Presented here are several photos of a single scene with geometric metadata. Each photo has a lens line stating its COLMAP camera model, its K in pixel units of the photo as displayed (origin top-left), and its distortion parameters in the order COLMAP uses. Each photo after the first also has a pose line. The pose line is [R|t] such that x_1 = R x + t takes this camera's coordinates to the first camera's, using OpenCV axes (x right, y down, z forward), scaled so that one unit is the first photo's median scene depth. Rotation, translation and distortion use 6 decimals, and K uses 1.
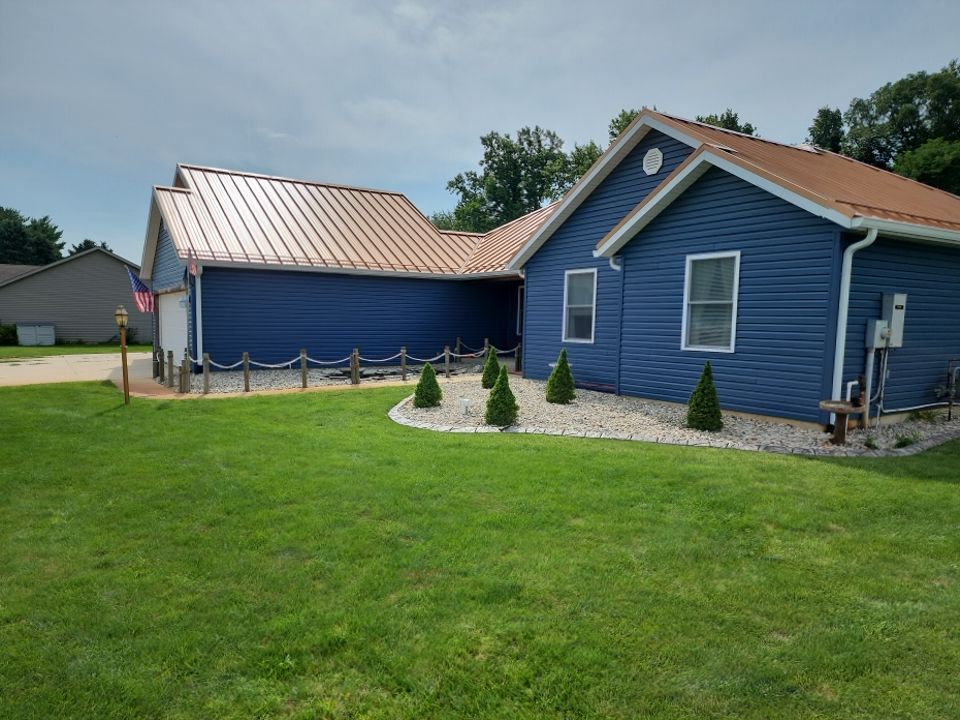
lens RADIAL K [[648.4, 0, 464.5], [0, 648.4, 379.7], [0, 0, 1]] dist [0.068753, -0.054367]
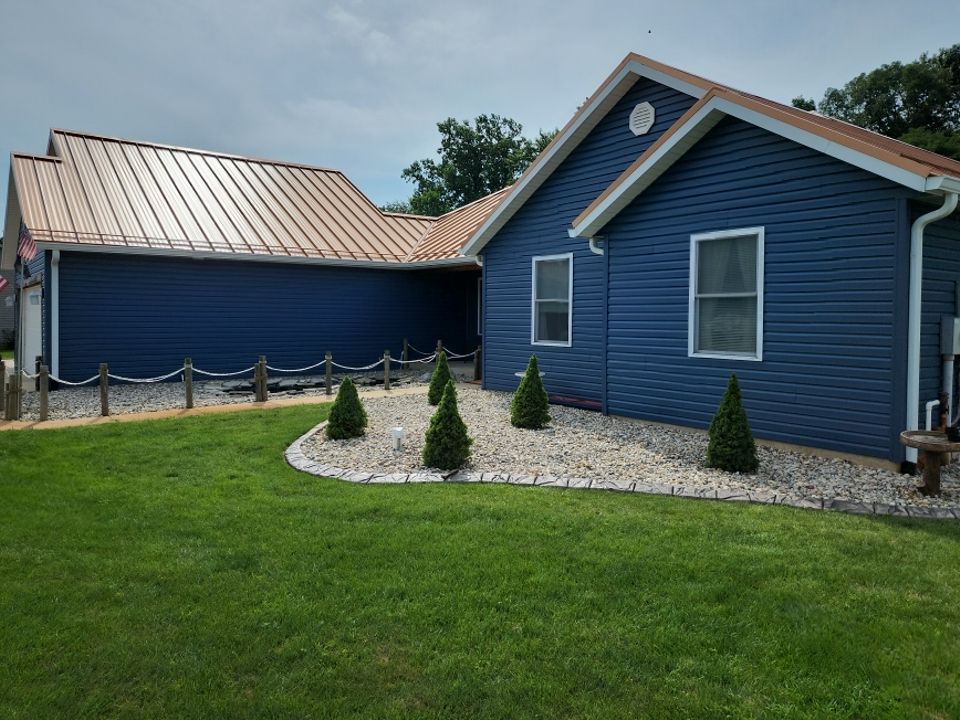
lens RADIAL K [[697.3, 0, 473.3], [0, 697.3, 319.7], [0, 0, 1]] dist [0.077801, -0.000257]
pose [[0.997518, -0.000352, 0.070414, 0.020664], [0.006660, 0.995976, -0.089371, -0.013130], [-0.070099, 0.089618, 0.993506, 0.155319]]
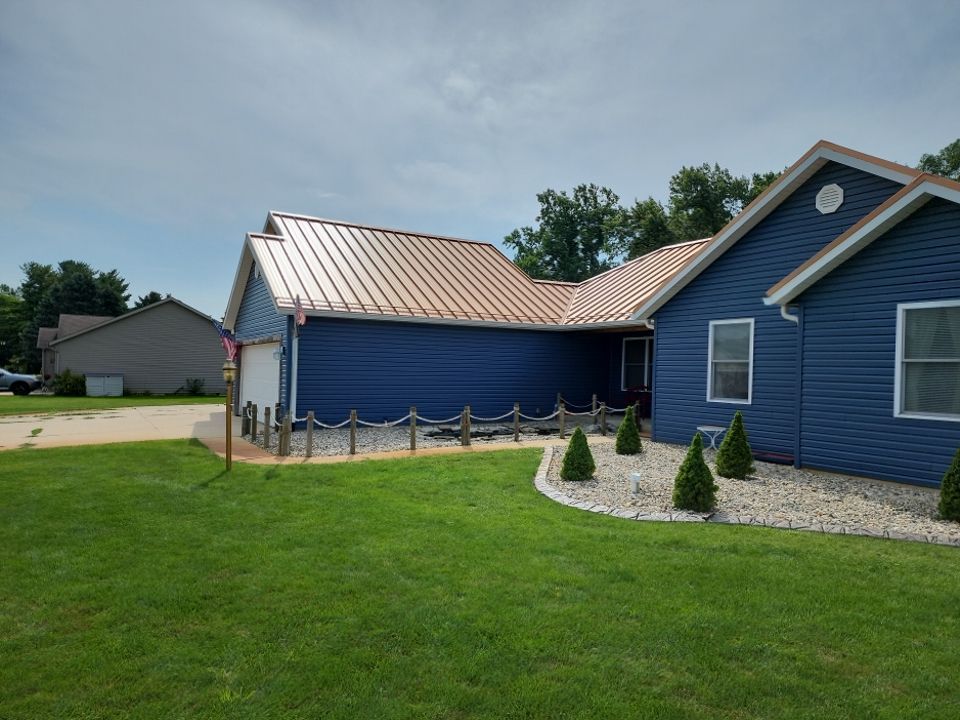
lens RADIAL K [[645.2, 0, 480.0], [0, 645.2, 360.0], [0, 0, 1]] dist [0.073160, -0.055905]
pose [[0.999085, 0.009101, -0.041789, -0.113592], [-0.013603, 0.993976, -0.108751, -0.014343], [0.040547, 0.109220, 0.993190, 0.111255]]
